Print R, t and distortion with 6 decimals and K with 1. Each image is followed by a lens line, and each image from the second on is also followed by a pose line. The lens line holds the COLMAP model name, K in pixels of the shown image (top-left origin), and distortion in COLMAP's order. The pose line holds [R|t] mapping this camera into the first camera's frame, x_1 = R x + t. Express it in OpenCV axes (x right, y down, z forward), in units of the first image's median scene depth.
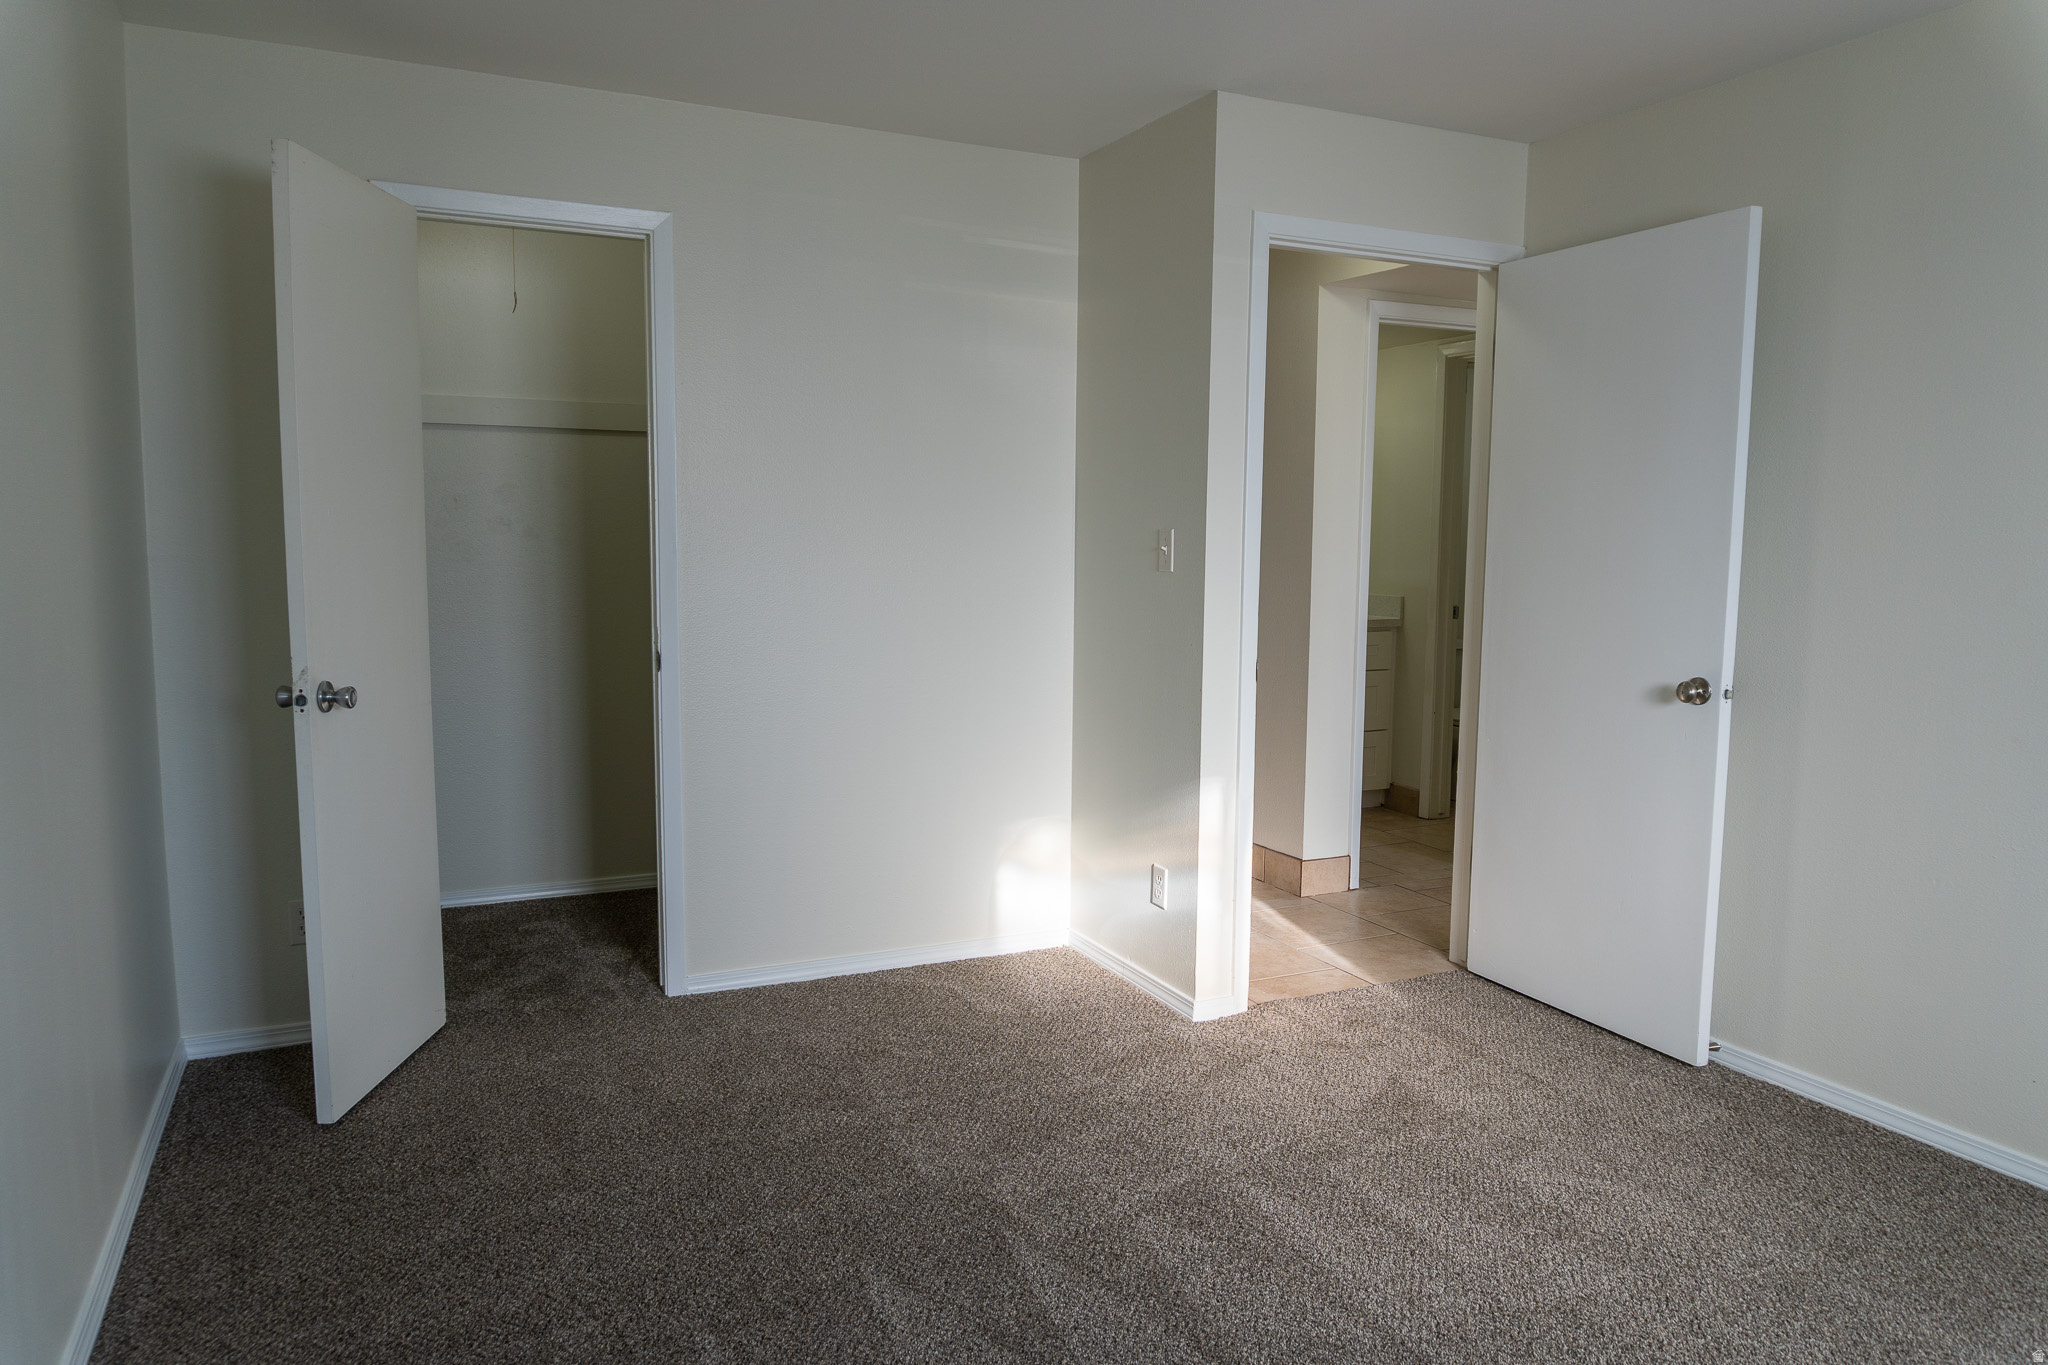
lens RADIAL K [[1371.7, 0, 1019.9], [0, 1371.7, 683.6], [0, 0, 1]] dist [-0.019605, -0.002119]
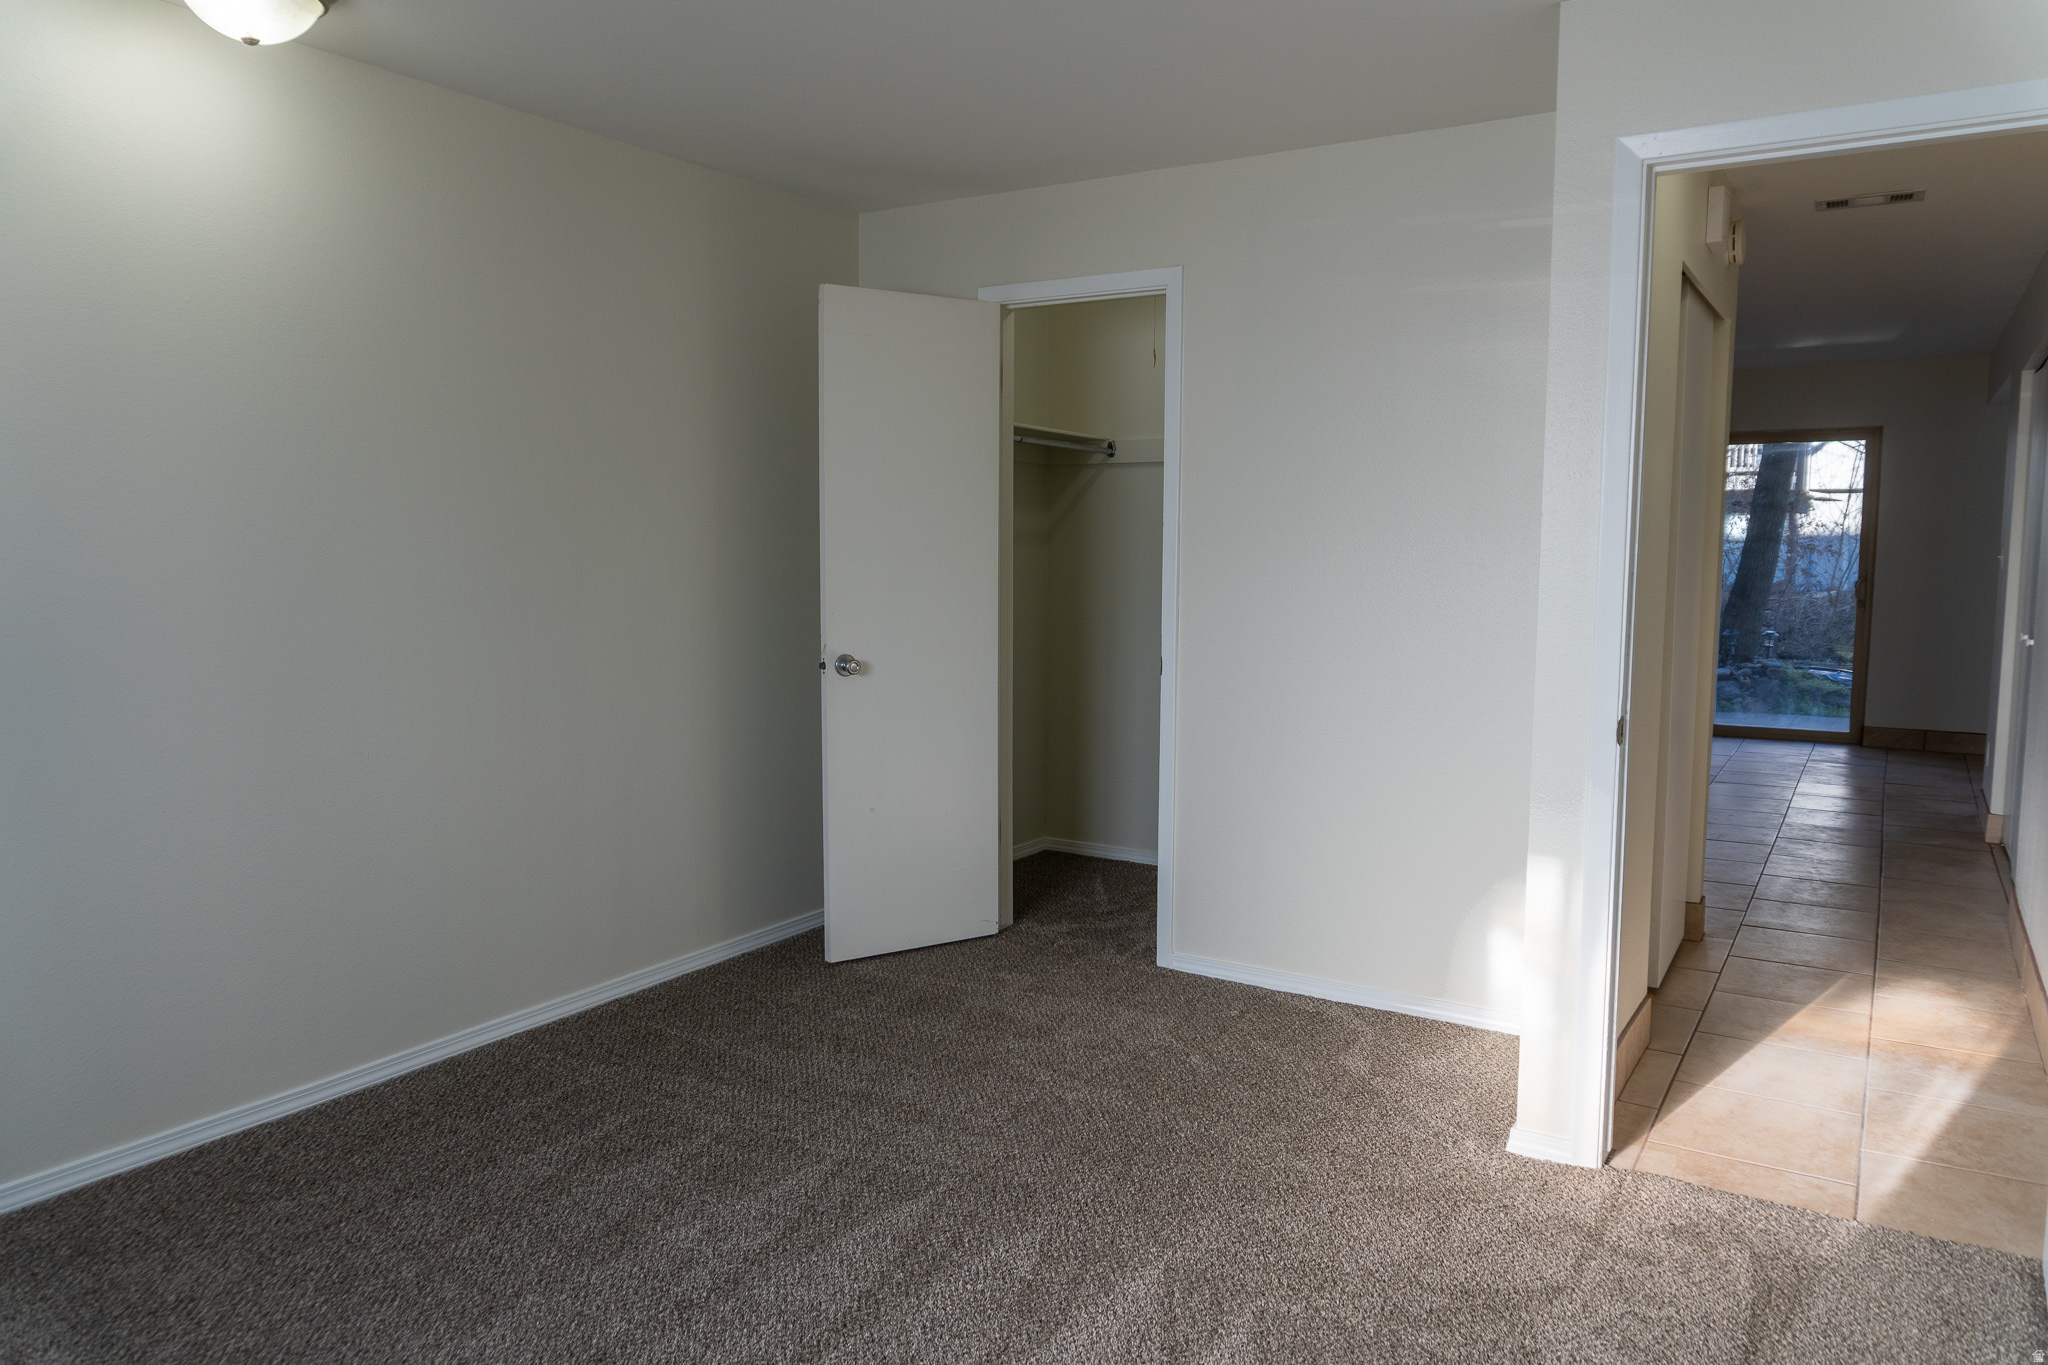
lens RADIAL K [[1371.7, 0, 1019.9], [0, 1371.7, 683.6], [0, 0, 1]] dist [-0.019605, -0.002119]
pose [[0.537713, 0.082935, -0.839039, 0.625678], [-0.093089, 0.994906, 0.038684, -0.034461], [0.837973, 0.057304, 0.542695, 0.296555]]
